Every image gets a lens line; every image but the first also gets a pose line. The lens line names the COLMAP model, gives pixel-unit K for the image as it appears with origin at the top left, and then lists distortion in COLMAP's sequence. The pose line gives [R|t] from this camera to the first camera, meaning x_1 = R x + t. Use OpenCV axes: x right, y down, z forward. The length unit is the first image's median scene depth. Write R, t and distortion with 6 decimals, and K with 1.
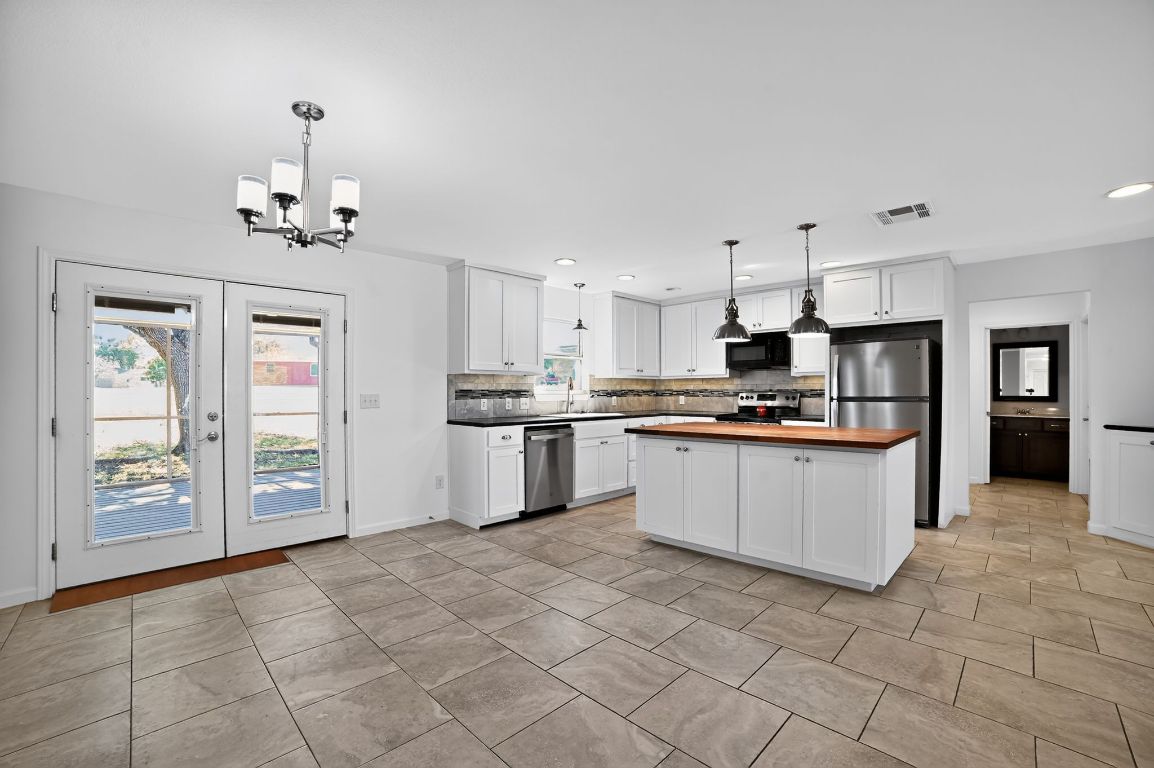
lens RADIAL K [[485.0, 0, 577.0], [0, 485.0, 384.0], [0, 0, 1]] dist [-0.108716, 0.039450]
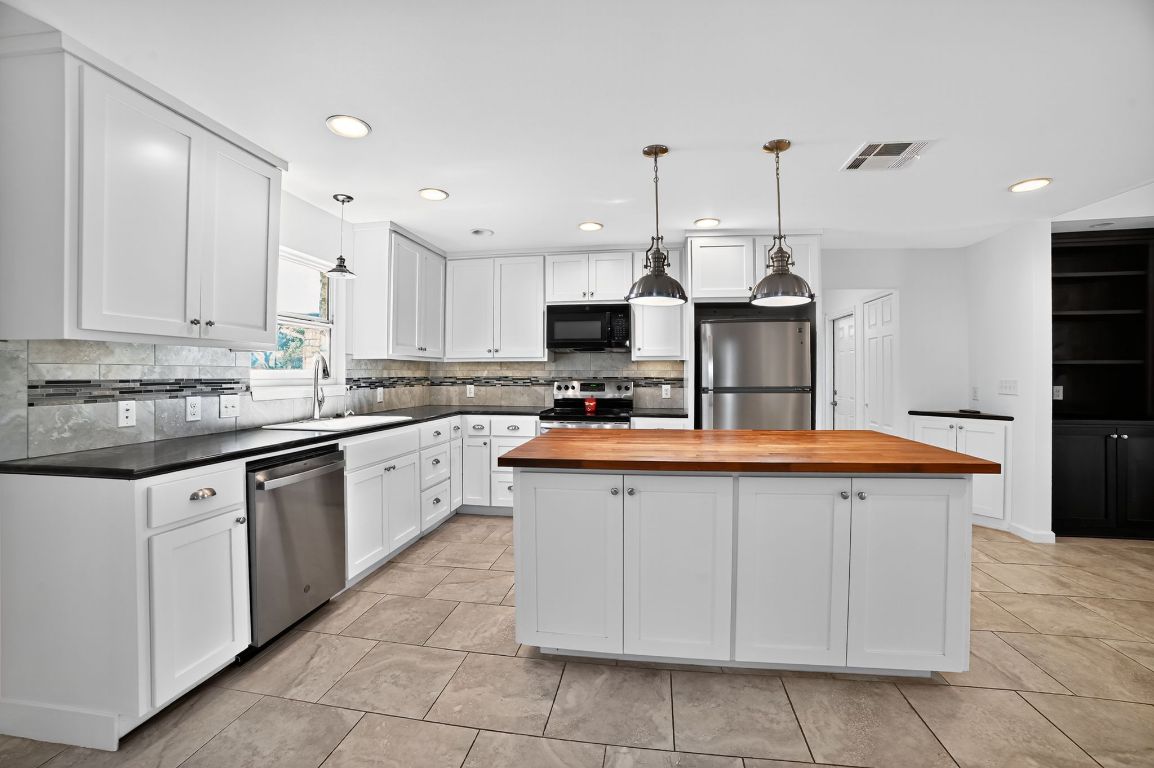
lens RADIAL K [[476.2, 0, 579.1], [0, 476.2, 368.9], [0, 0, 1]] dist [-0.108993, 0.038752]
pose [[0.807389, 0.008026, 0.589965, -0.103035], [-0.008633, 0.999961, -0.001790, -0.000756], [-0.589956, -0.003648, 0.807427, 0.455326]]
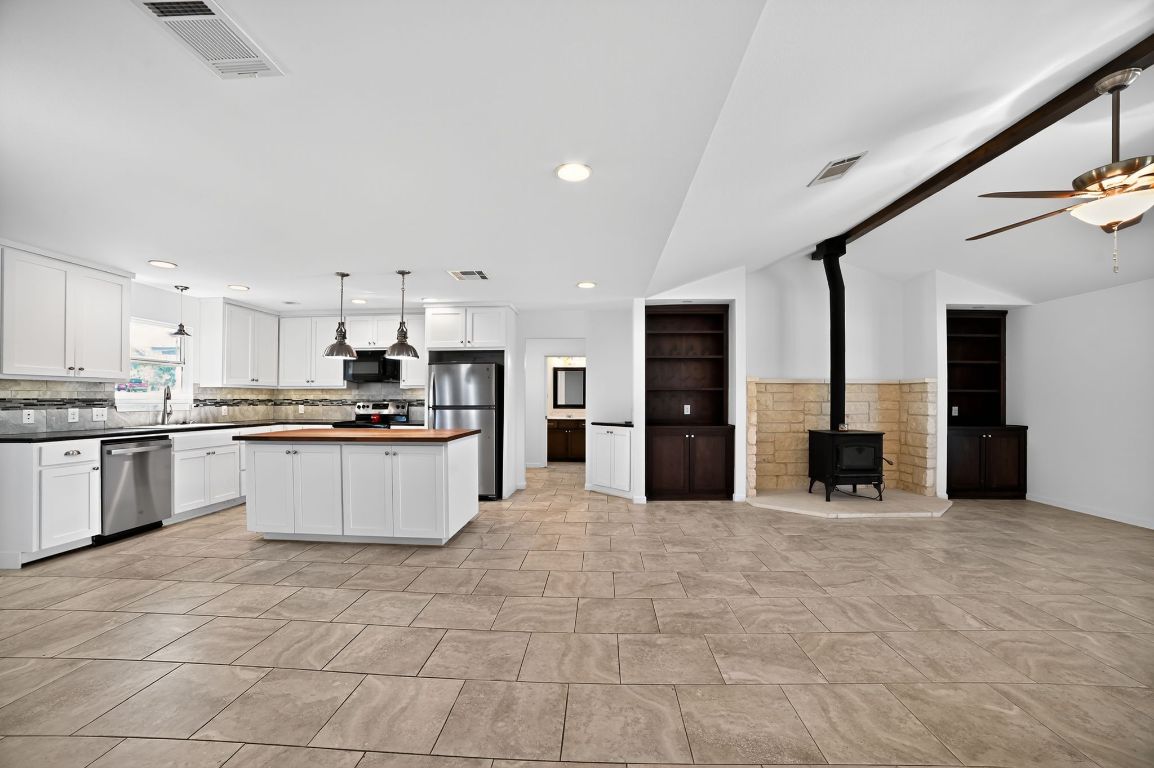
lens RADIAL K [[471.3, 0, 577.7], [0, 471.3, 397.6], [0, 0, 1]] dist [-0.100173, 0.035346]
pose [[0.742008, 0.005895, 0.670366, 0.000216], [-0.011241, 0.999930, 0.003649, -0.002943], [-0.670297, -0.010243, 0.742022, -0.181886]]
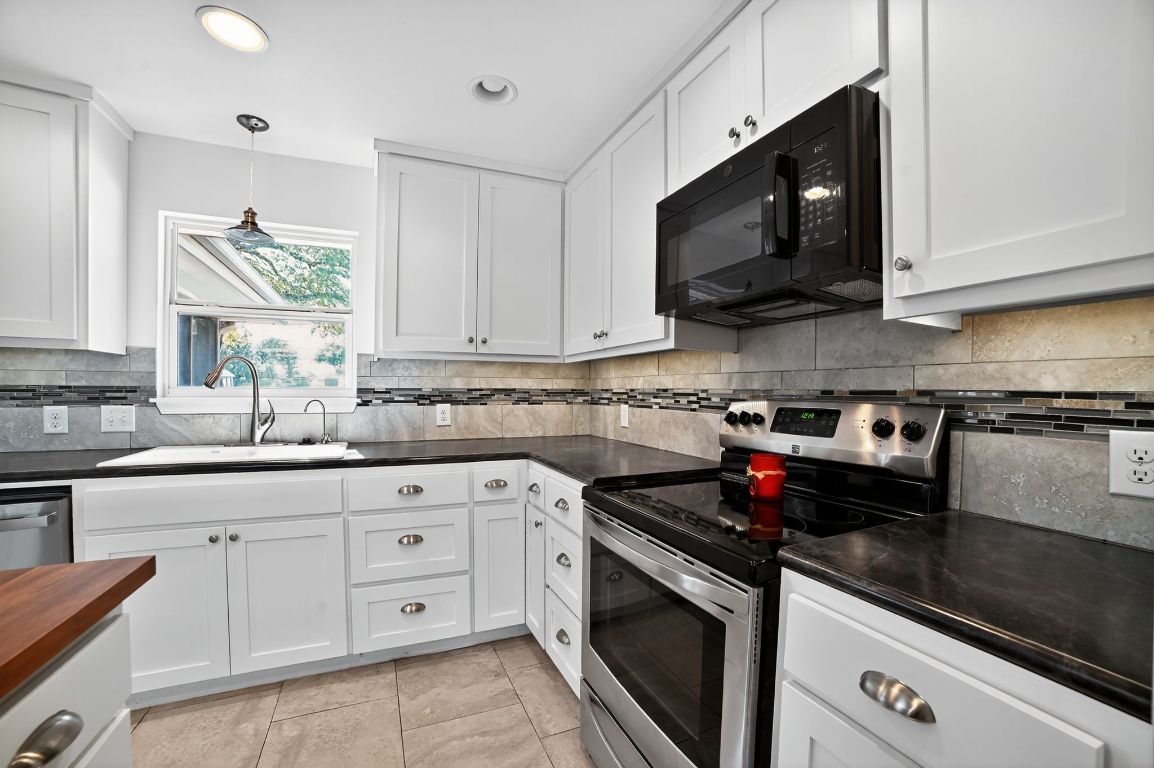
lens RADIAL K [[471.3, 0, 577.7], [0, 471.3, 397.6], [0, 0, 1]] dist [-0.100173, 0.035346]
pose [[0.933024, 0.012730, -0.359588, 0.451187], [-0.003225, 0.999630, 0.027021, 0.011333], [0.359799, -0.024051, 0.932720, 0.879695]]
